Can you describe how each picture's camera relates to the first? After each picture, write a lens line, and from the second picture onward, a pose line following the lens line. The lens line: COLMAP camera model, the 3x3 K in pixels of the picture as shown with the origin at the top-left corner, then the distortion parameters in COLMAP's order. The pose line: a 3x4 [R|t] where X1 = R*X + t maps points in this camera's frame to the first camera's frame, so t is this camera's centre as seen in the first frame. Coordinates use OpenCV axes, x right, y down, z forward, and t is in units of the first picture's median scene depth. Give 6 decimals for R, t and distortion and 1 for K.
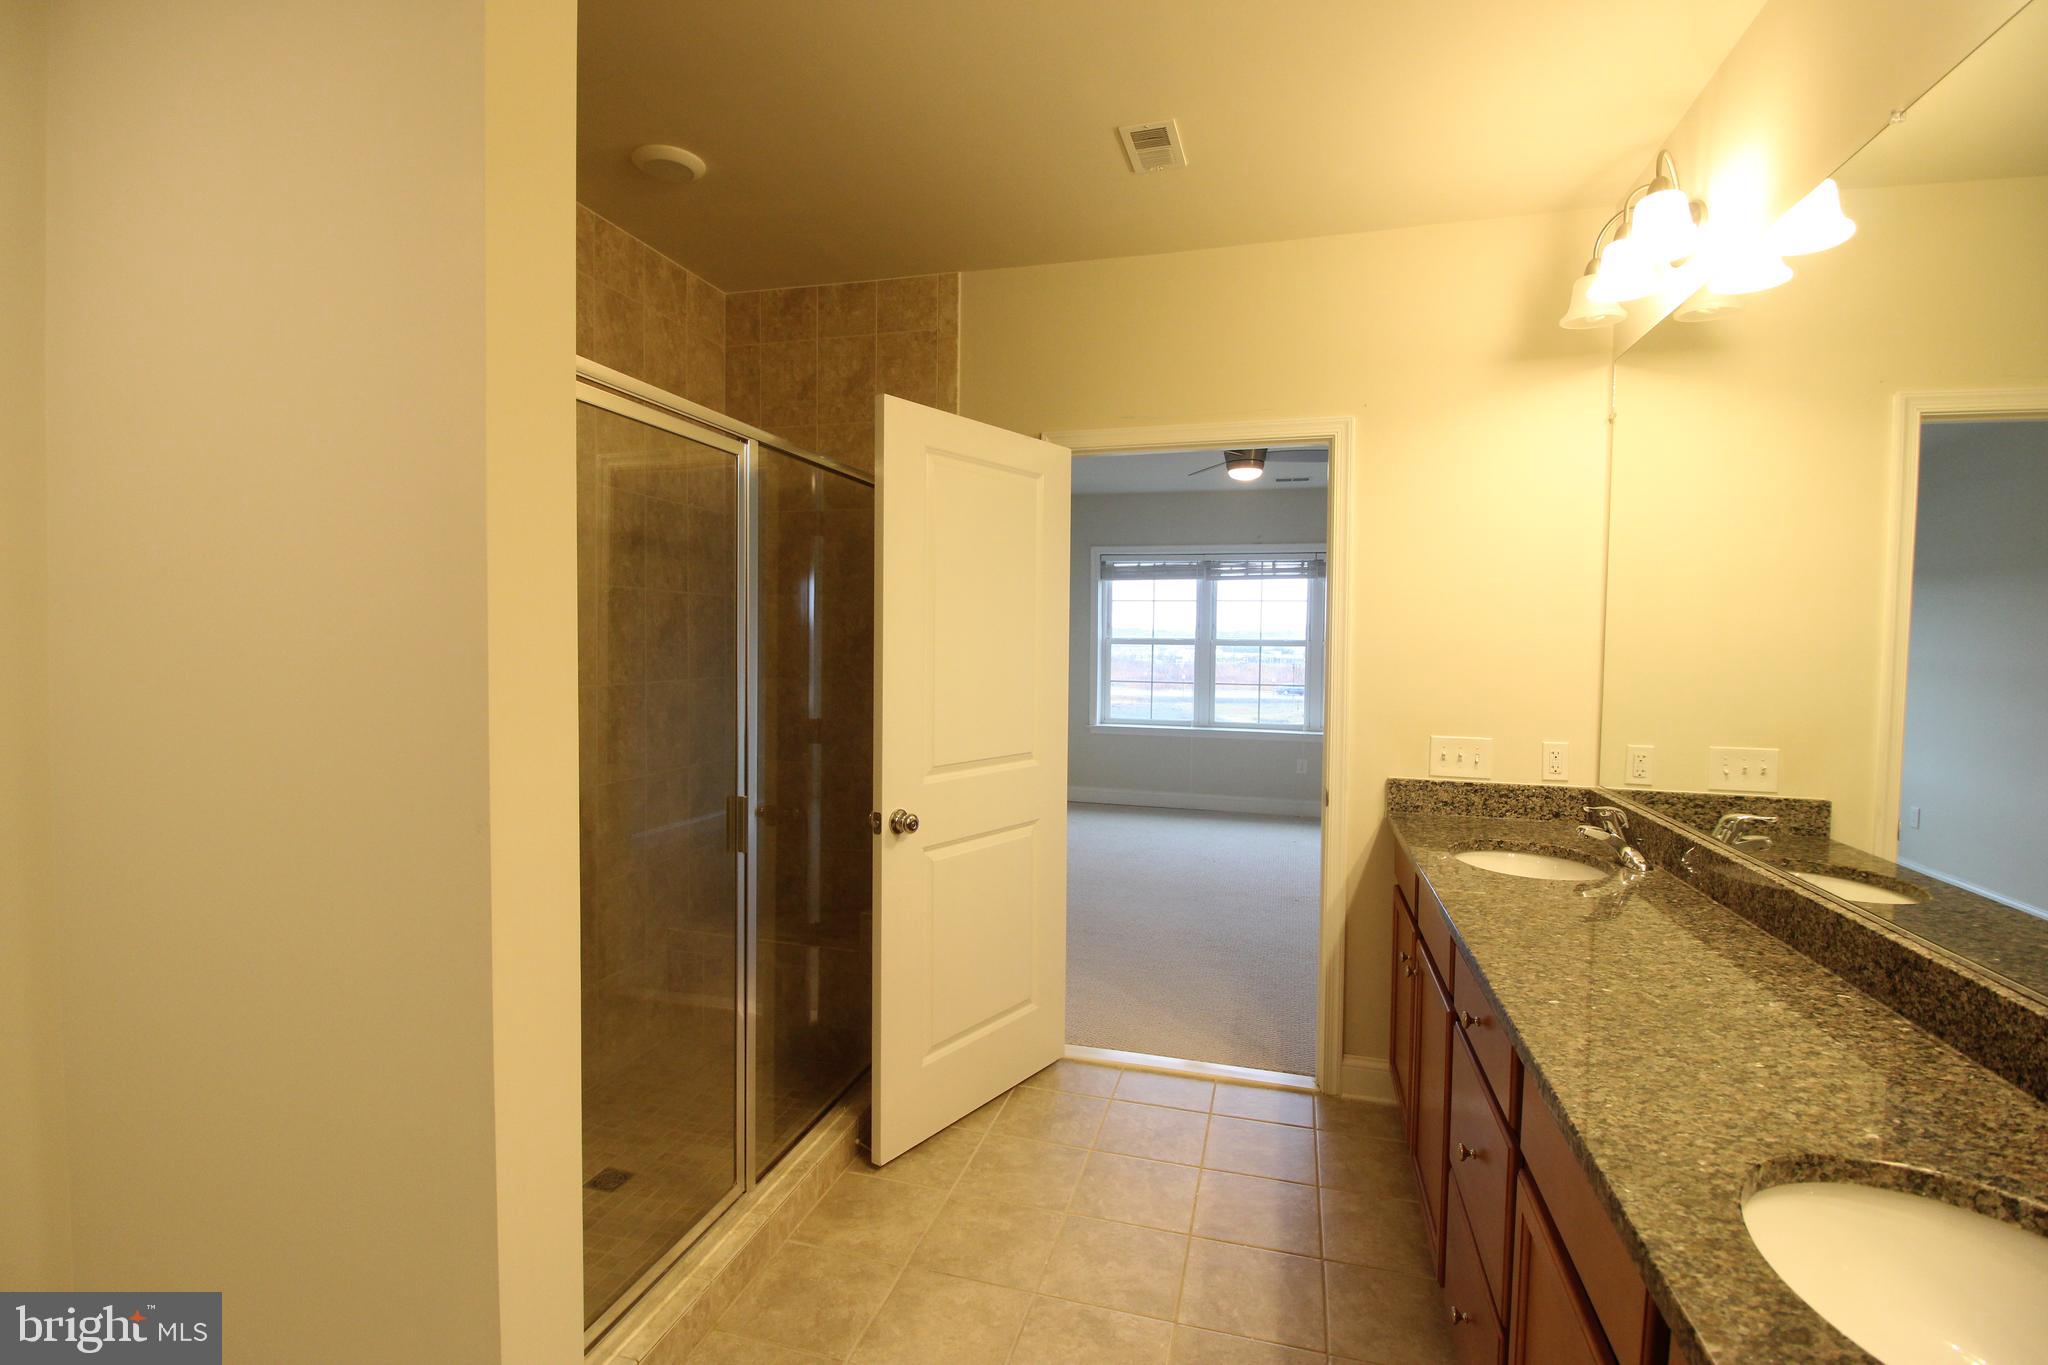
lens RADIAL K [[945.1, 0, 1016.2], [0, 945.1, 670.0], [0, 0, 1]] dist [0.002980, -0.014516]
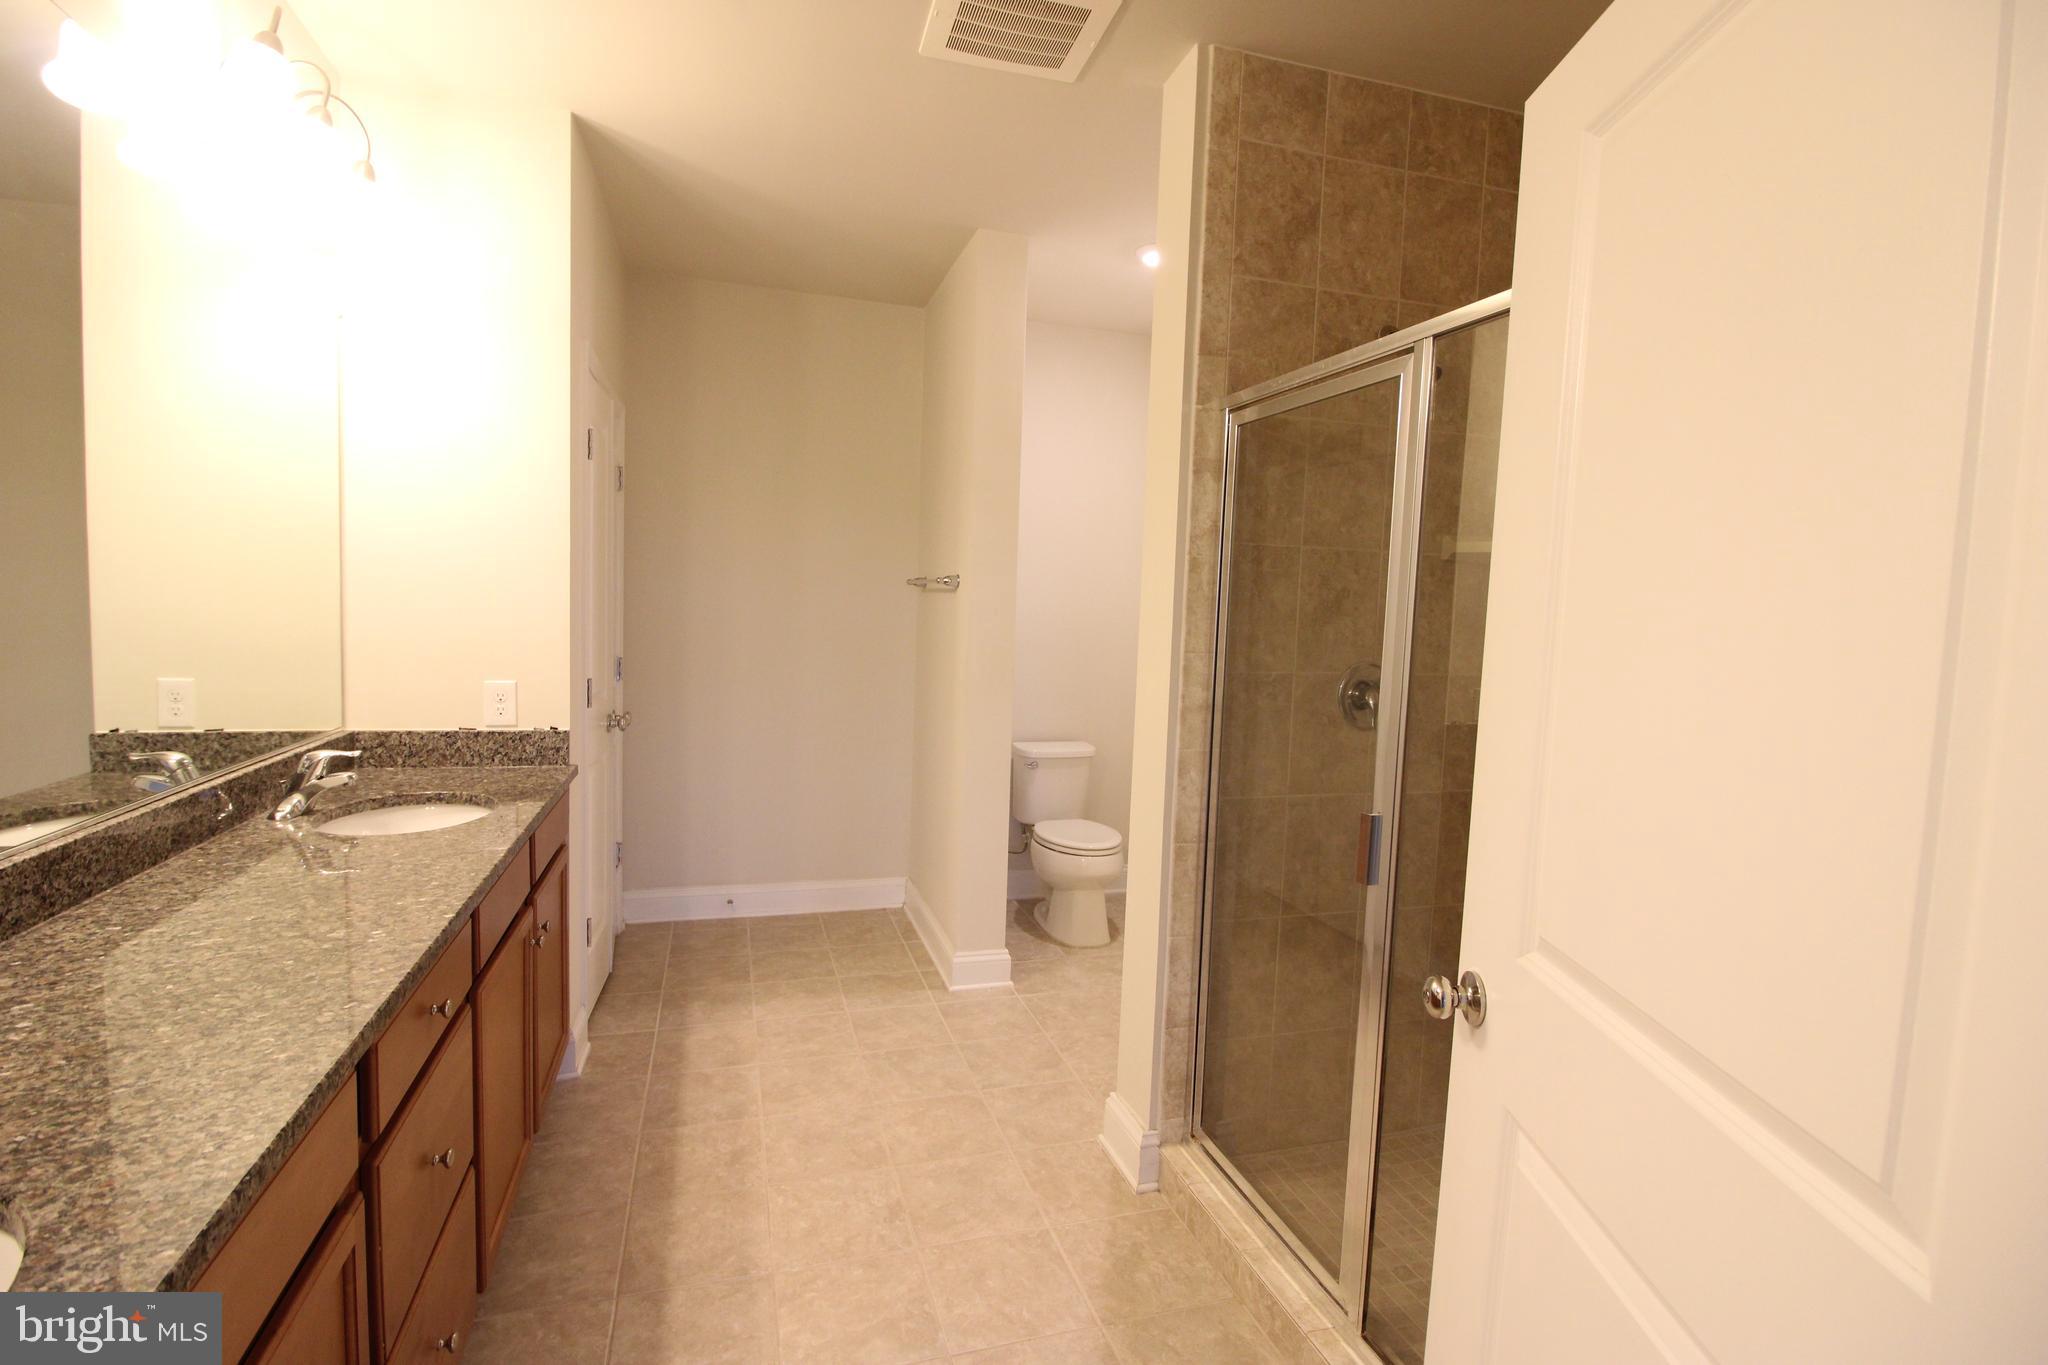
lens RADIAL K [[945.1, 0, 1016.2], [0, 945.1, 670.0], [0, 0, 1]] dist [0.002980, -0.014516]
pose [[-0.836841, -0.002178, -0.547441, 0.523593], [-0.065056, 0.993302, 0.095495, -0.054146], [0.543566, 0.115528, -0.831378, 2.003751]]
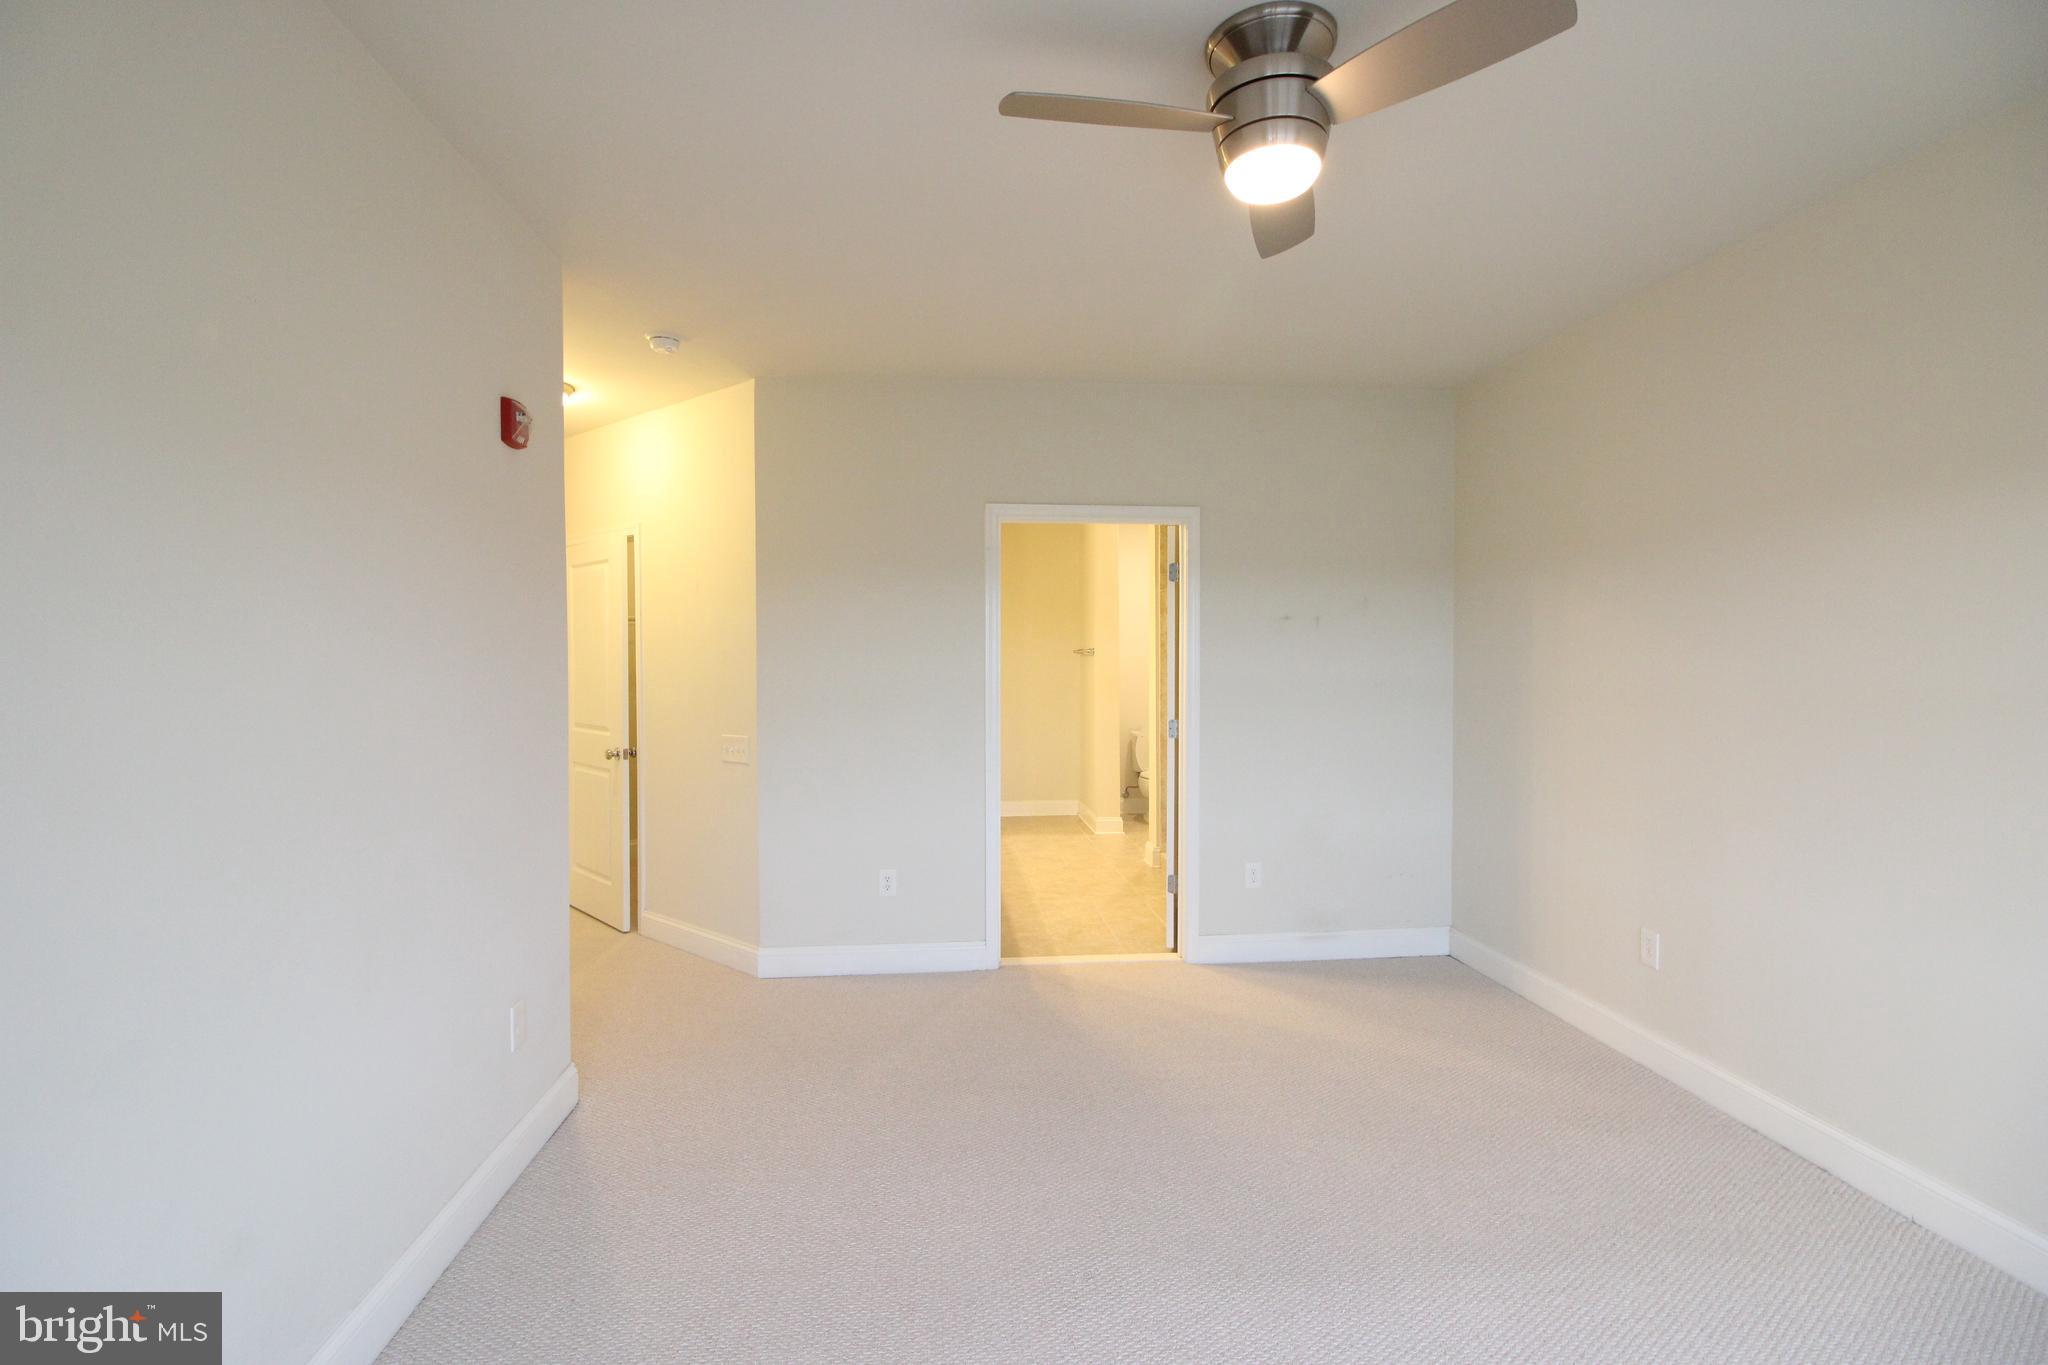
lens RADIAL K [[945.1, 0, 1016.2], [0, 945.1, 670.0], [0, 0, 1]] dist [0.002980, -0.014516]
pose [[-0.937608, -0.004617, -0.347663, 0.902169], [-0.020444, 0.998914, 0.041870, -0.086885], [0.347092, 0.046366, -0.936684, 2.975567]]
